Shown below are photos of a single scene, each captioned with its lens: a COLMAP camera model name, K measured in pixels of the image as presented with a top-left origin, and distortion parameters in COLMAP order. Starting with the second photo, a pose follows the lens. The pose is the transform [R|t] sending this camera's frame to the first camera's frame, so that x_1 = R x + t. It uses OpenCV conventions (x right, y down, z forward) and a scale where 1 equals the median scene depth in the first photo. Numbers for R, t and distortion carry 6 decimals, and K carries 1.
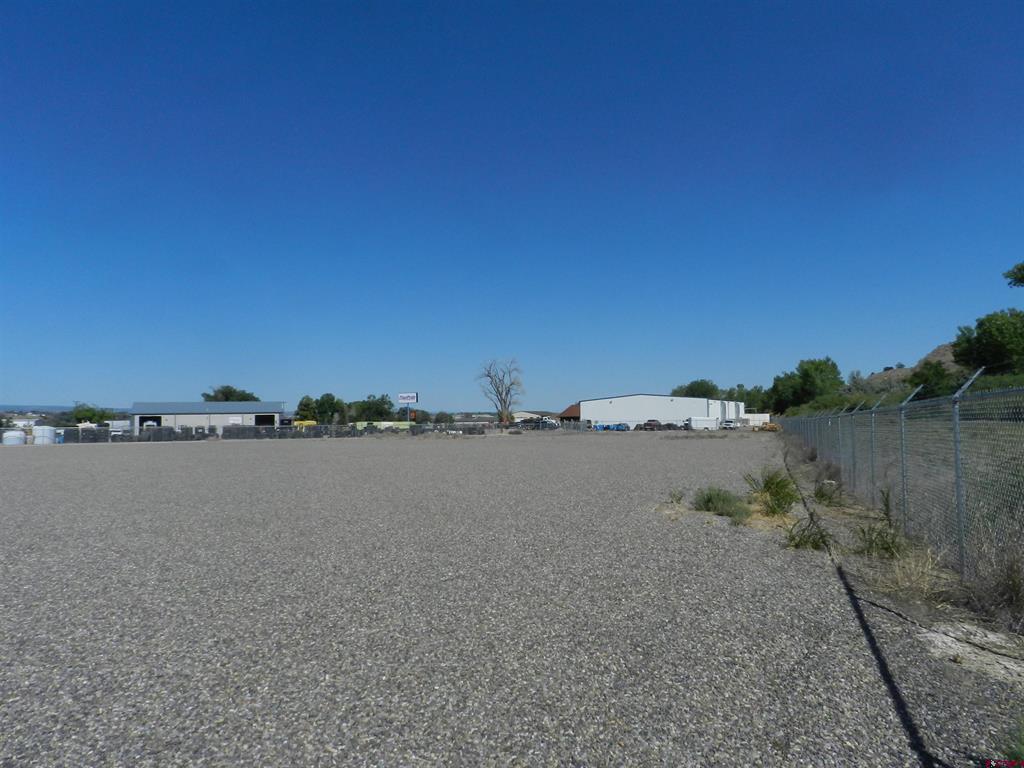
lens RADIAL K [[694.2, 0, 512.4], [0, 694.2, 384.0], [0, 0, 1]] dist [0.009504, -0.001876]
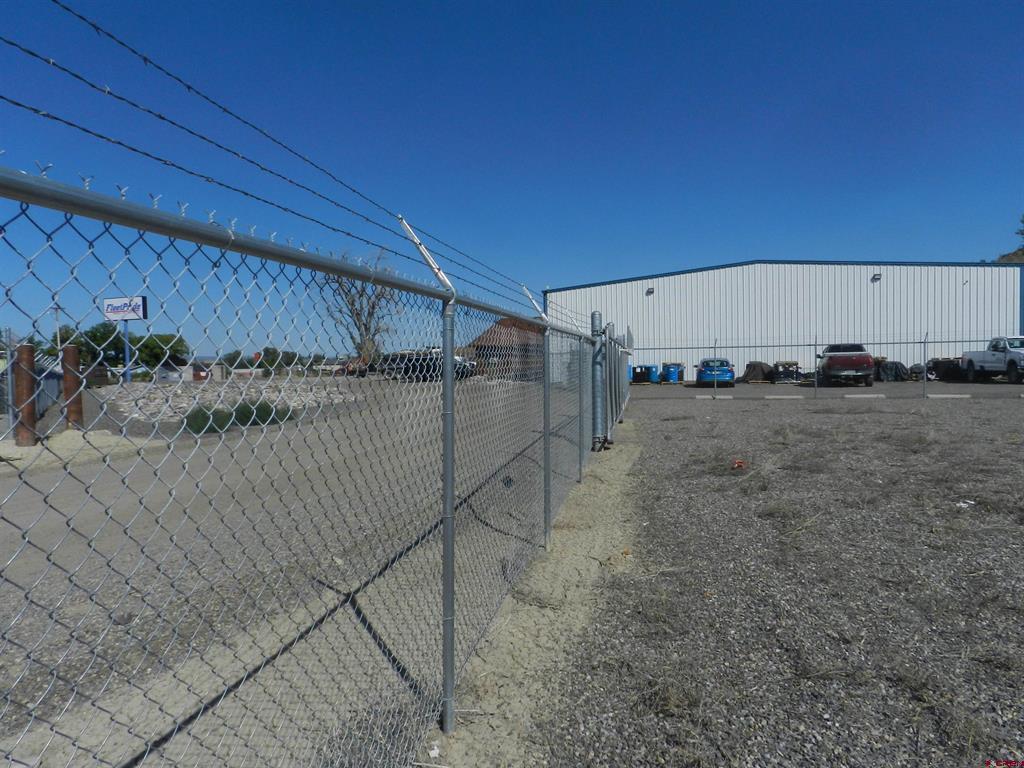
lens RADIAL K [[694.2, 0, 510.4], [0, 694.2, 381.3], [0, 0, 1]] dist [0.009504, -0.001876]
pose [[0.988789, -0.010365, 0.148962, 0.026142], [-0.001197, 0.997006, 0.077320, 0.032511], [-0.149318, -0.076631, 0.985815, 0.538175]]
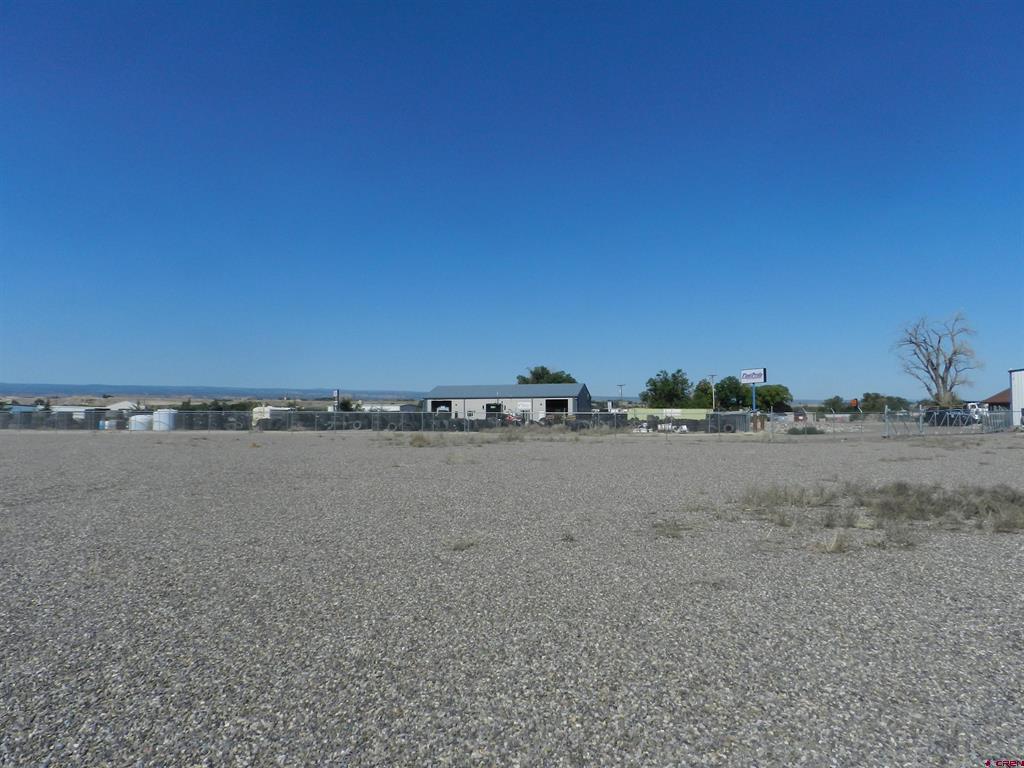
lens RADIAL K [[694.2, 0, 511.2], [0, 694.2, 382.2], [0, 0, 1]] dist [0.009504, -0.001876]
pose [[0.785420, -0.016622, -0.618741, 0.096573], [0.025743, 0.999652, 0.005823, 0.016596], [0.618428, -0.020502, 0.785574, 0.299006]]
